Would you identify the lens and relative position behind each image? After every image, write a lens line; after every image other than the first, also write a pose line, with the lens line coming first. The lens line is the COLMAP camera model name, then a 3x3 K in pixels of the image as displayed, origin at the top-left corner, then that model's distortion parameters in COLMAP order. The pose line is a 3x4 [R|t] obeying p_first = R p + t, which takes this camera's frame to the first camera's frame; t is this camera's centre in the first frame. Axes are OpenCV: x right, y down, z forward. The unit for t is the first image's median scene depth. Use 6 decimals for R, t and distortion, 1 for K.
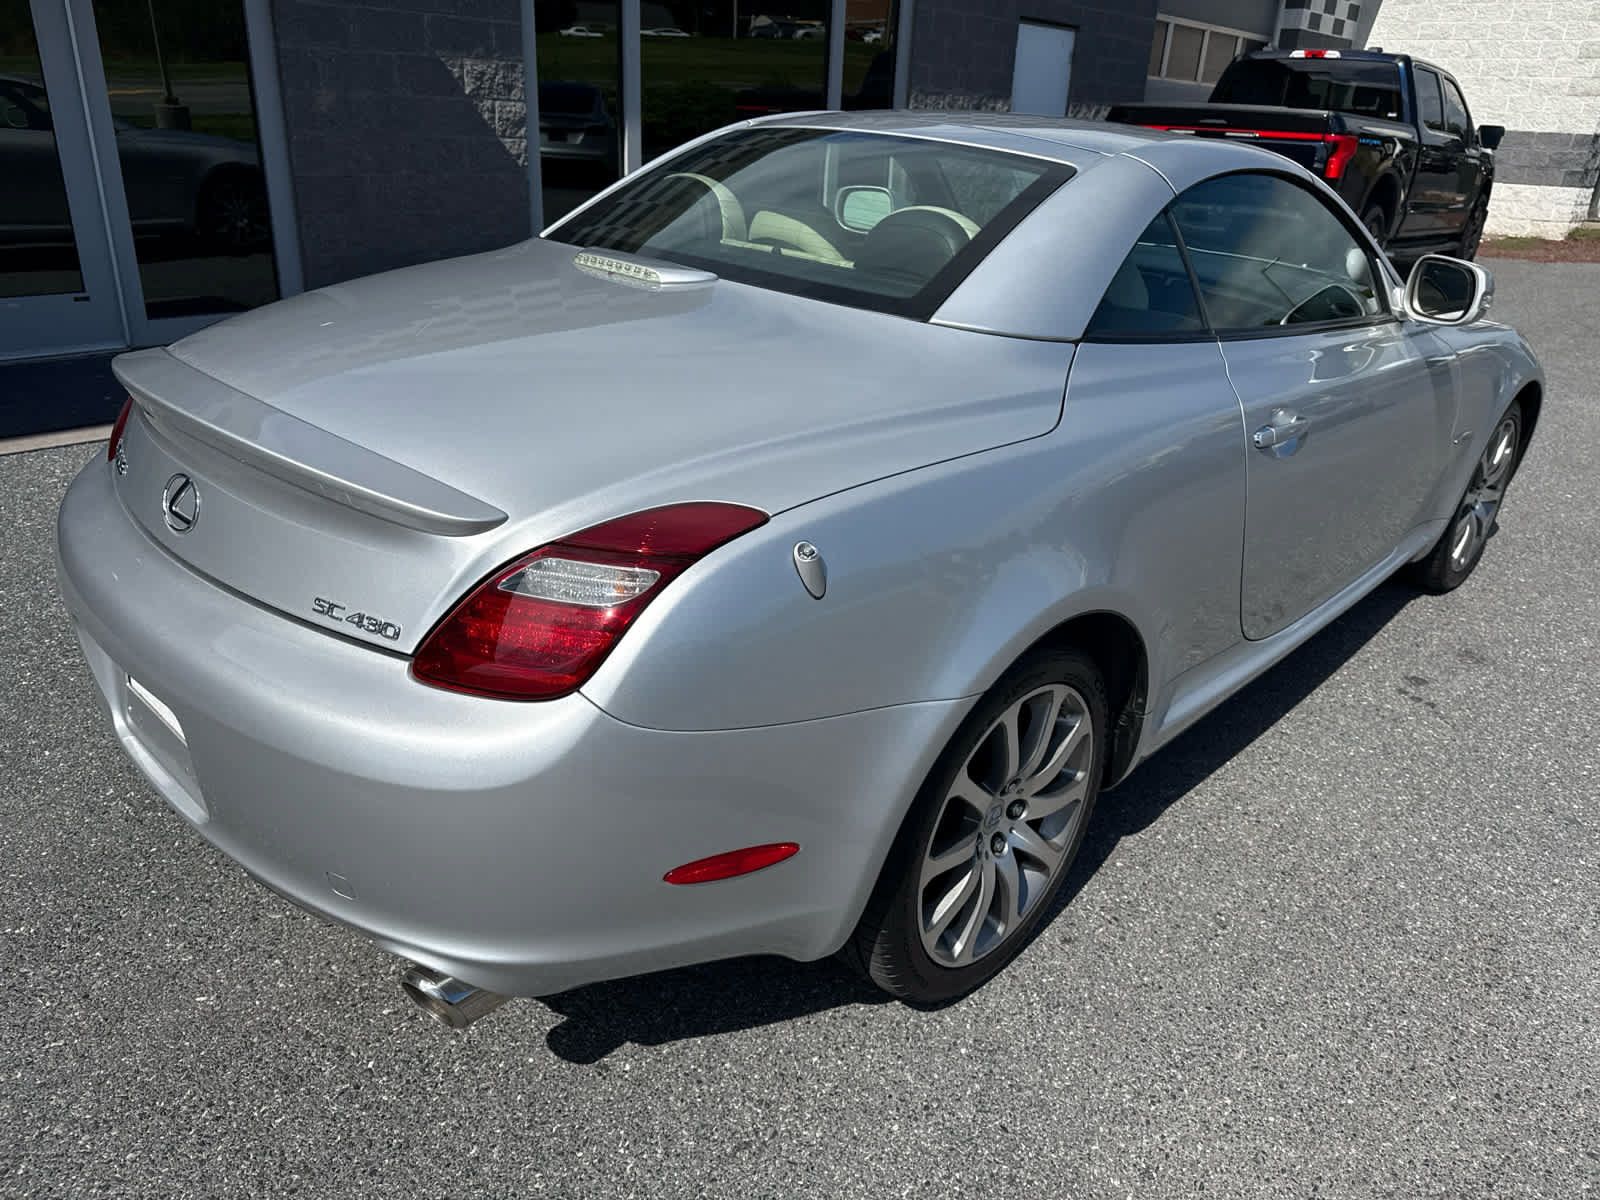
lens RADIAL K [[1136.8, 0, 805.5], [0, 1136.8, 600.7], [0, 0, 1]] dist [-0.000678, -0.004643]
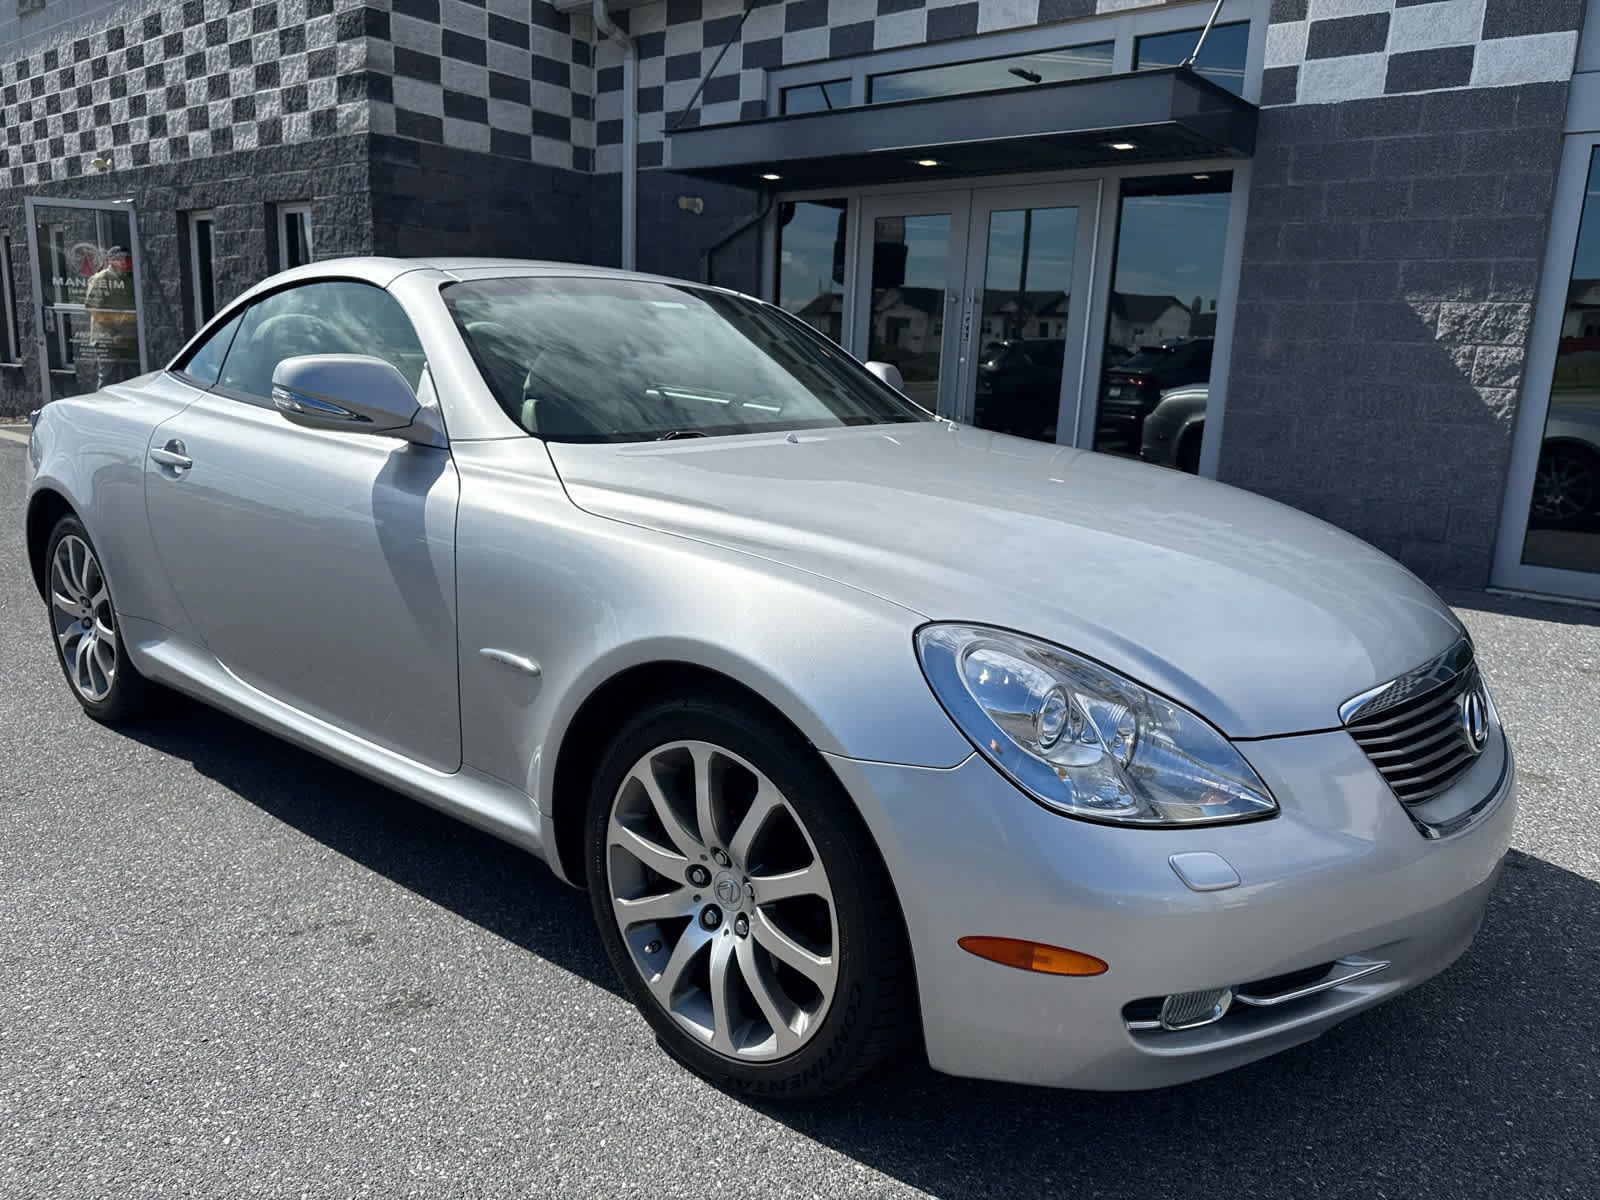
lens RADIAL K [[1136.0, 0, 805.5], [0, 1136.0, 588.9], [0, 0, 1]] dist [0.015829, -0.021454]
pose [[0.070221, 0.156736, -0.985141, 1.775687], [-0.428645, 0.896494, 0.112078, -0.468983], [0.900740, 0.414405, 0.130137, 1.551851]]
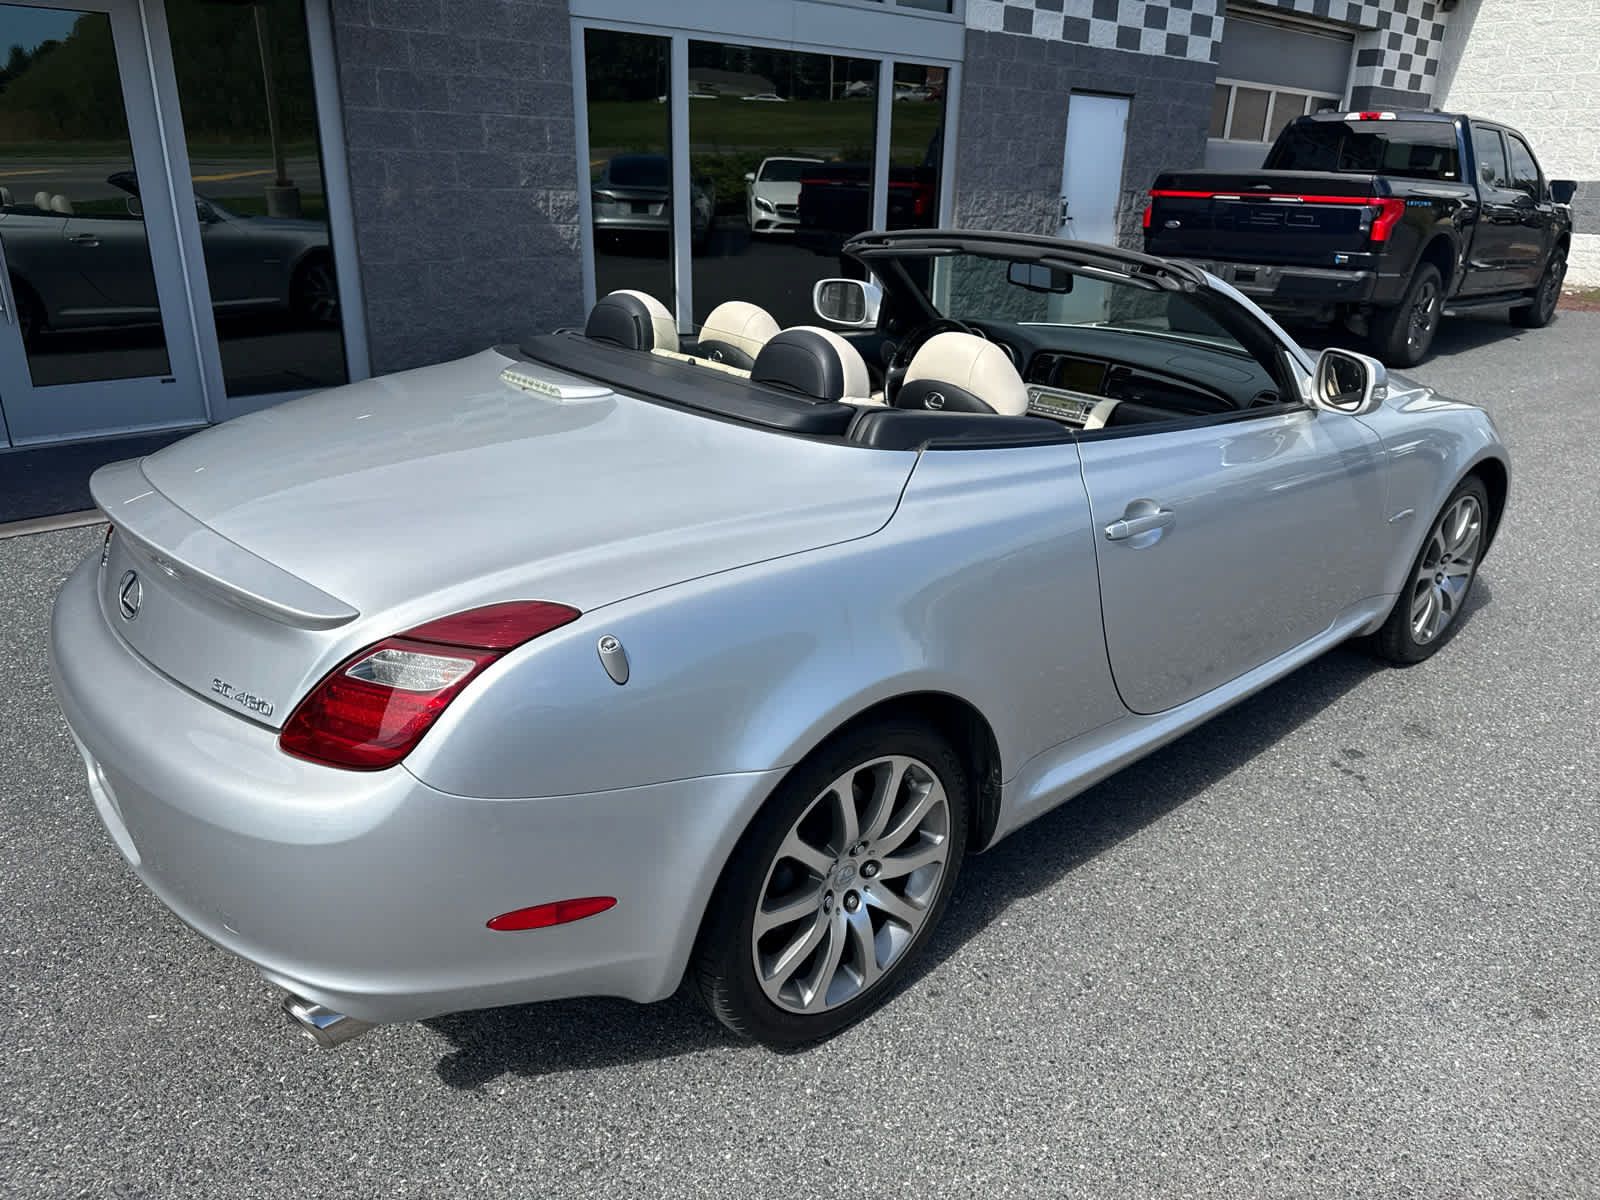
lens RADIAL K [[1137.2, 0, 806.2], [0, 1137.2, 602.0], [0, 0, 1]] dist [0.005261, -0.010471]
pose [[0.996297, 0.006583, -0.085729, 0.194862], [-0.010313, 0.999016, -0.043140, -0.024277], [0.085360, 0.043864, 0.995384, -0.098722]]
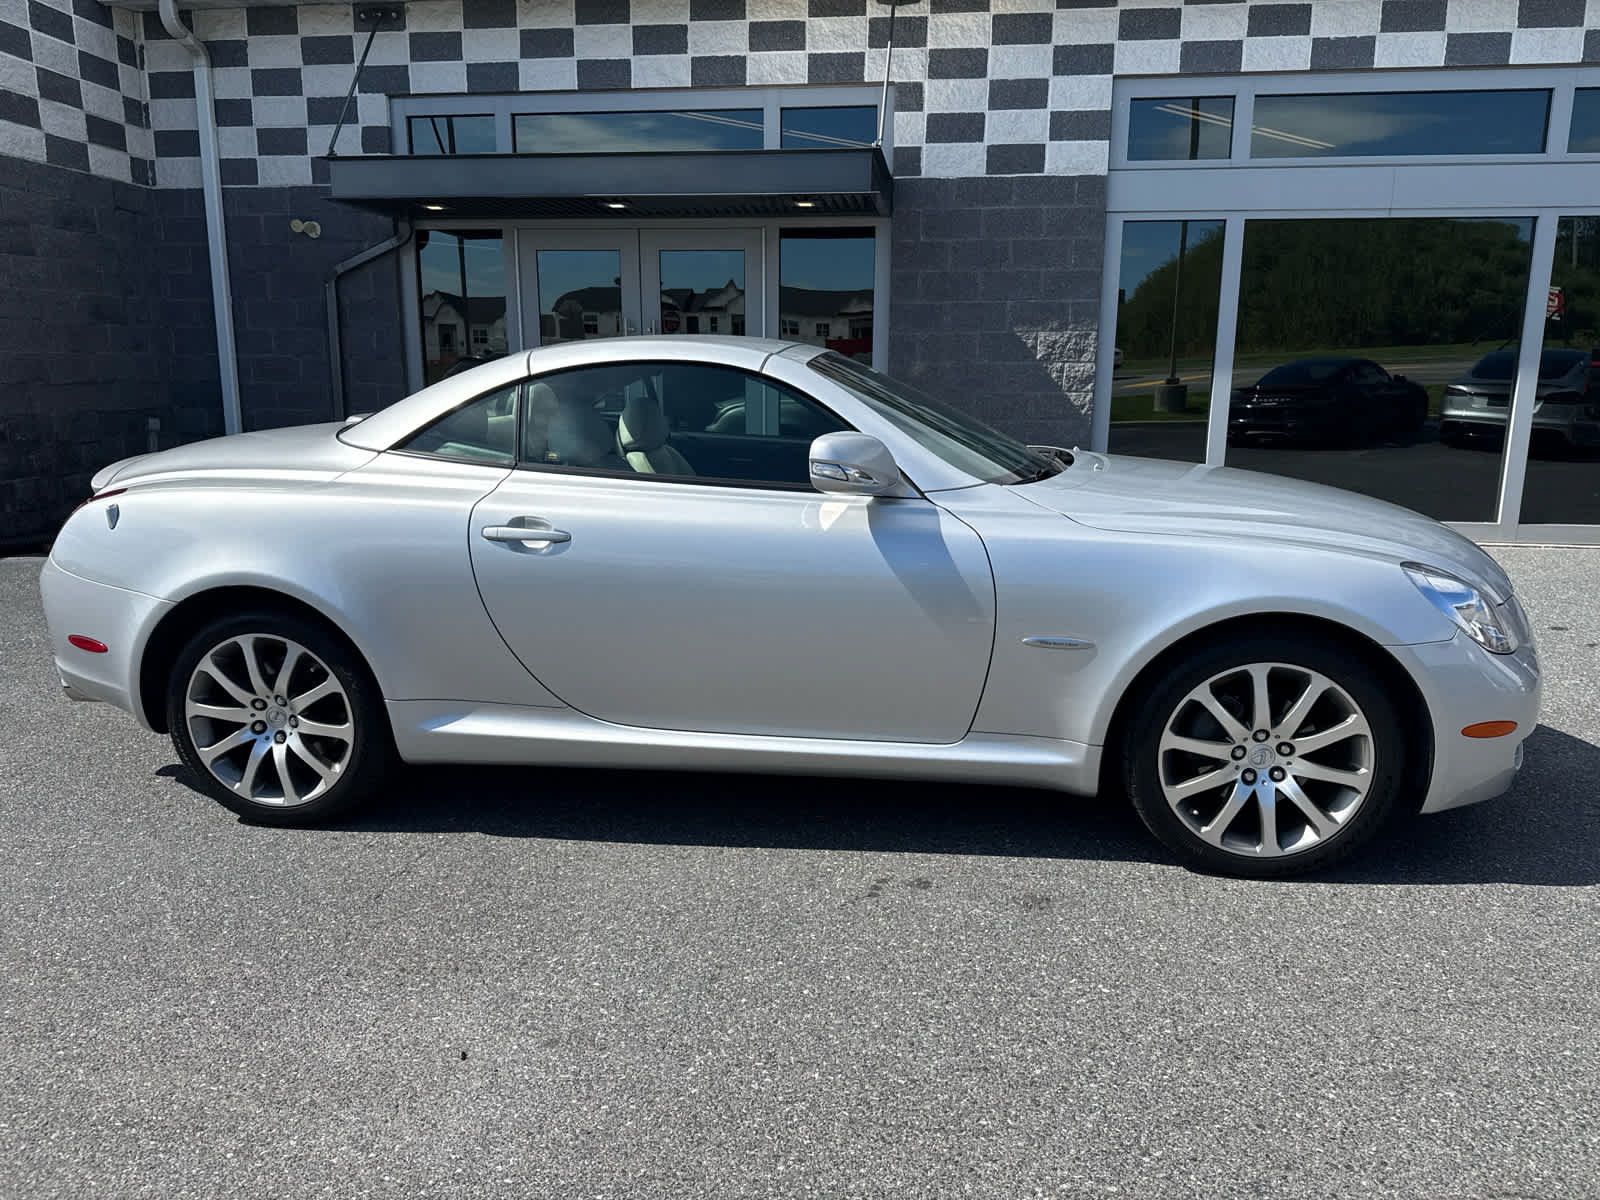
lens RADIAL K [[1123.9, 0, 794.0], [0, 1123.9, 609.0], [0, 0, 1]] dist [0.022556, -0.026617]
pose [[0.578385, 0.123912, -0.806298, 1.711352], [-0.302407, 0.950542, -0.070848, -0.065577], [0.757641, 0.284807, 0.587252, 0.484954]]
